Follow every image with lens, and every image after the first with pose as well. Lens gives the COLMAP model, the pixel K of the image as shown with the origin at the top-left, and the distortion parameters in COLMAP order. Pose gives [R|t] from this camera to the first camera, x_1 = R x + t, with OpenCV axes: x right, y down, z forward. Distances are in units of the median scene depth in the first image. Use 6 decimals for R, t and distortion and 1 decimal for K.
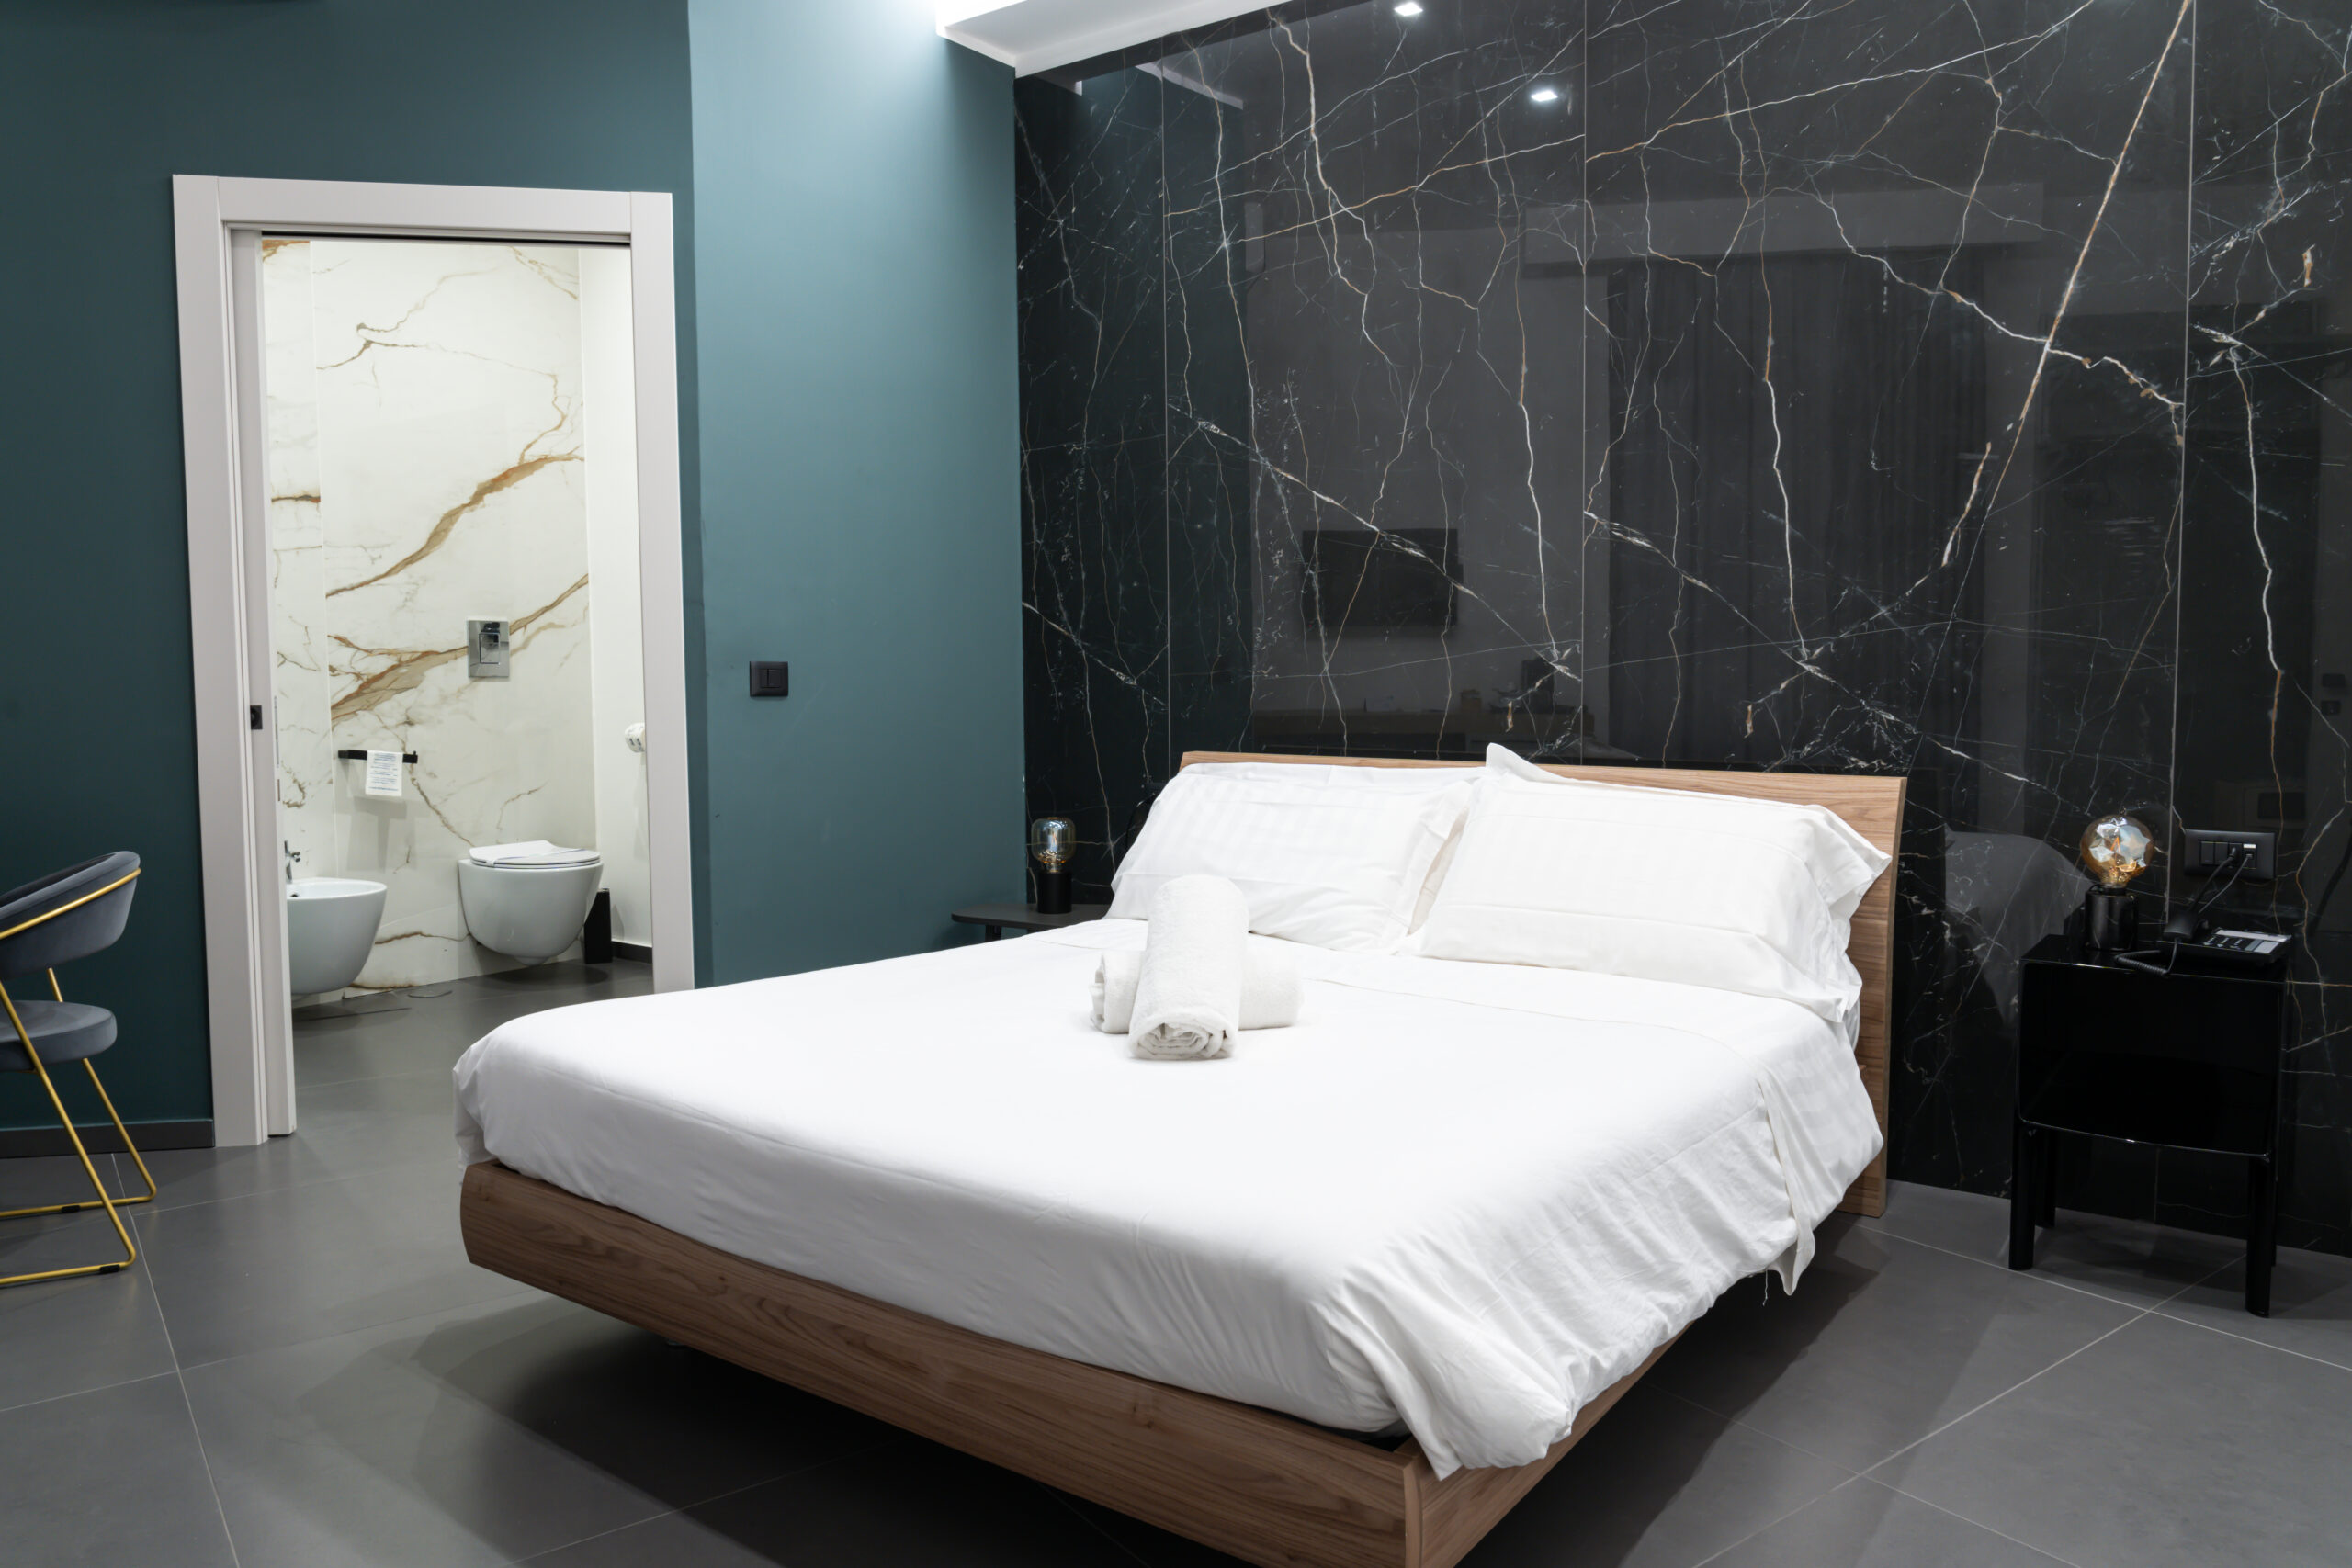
lens RADIAL K [[1615.5, 0, 1191.1], [0, 1615.5, 783.9], [0, 0, 1]] dist [-0.008162, -0.000158]
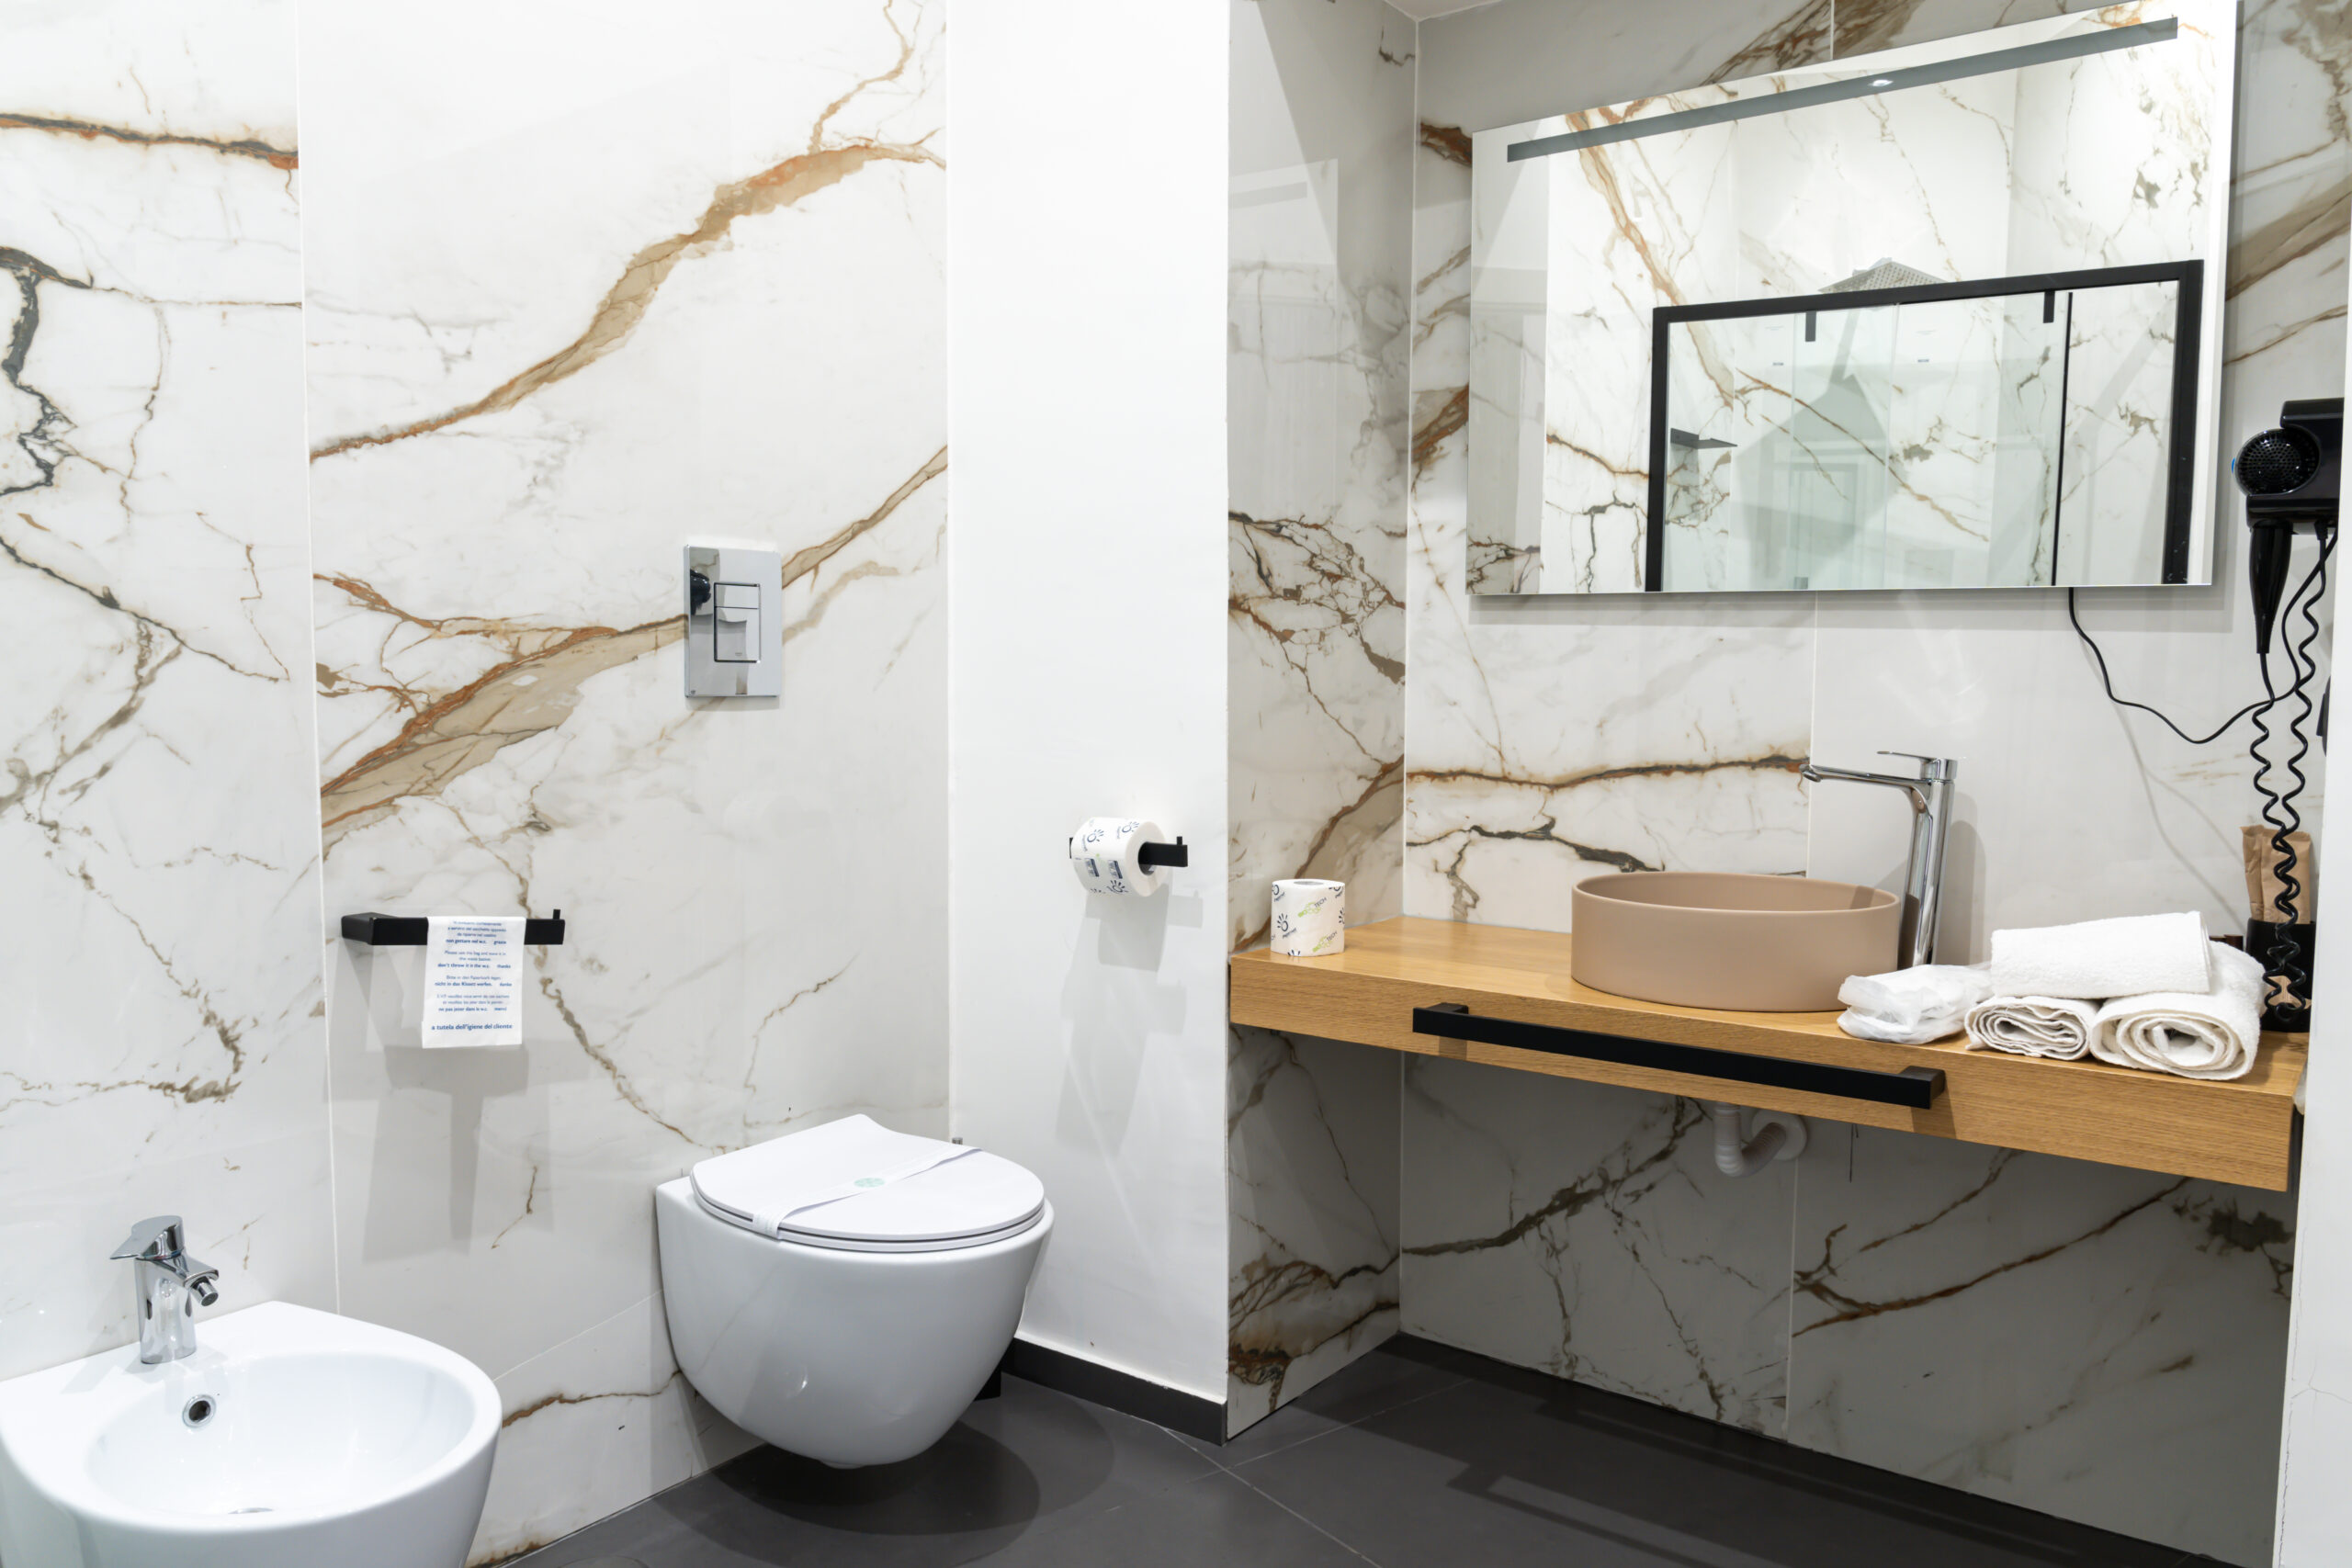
lens RADIAL K [[1615.5, 0, 1163.0], [0, 1615.5, 782.8], [0, 0, 1]] dist [-0.008162, -0.000158]
pose [[0.999914, 0.011188, -0.006881, -0.343982], [-0.011187, 0.999937, 0.000111, -0.049165], [0.006881, -0.000034, 0.999976, 0.642770]]
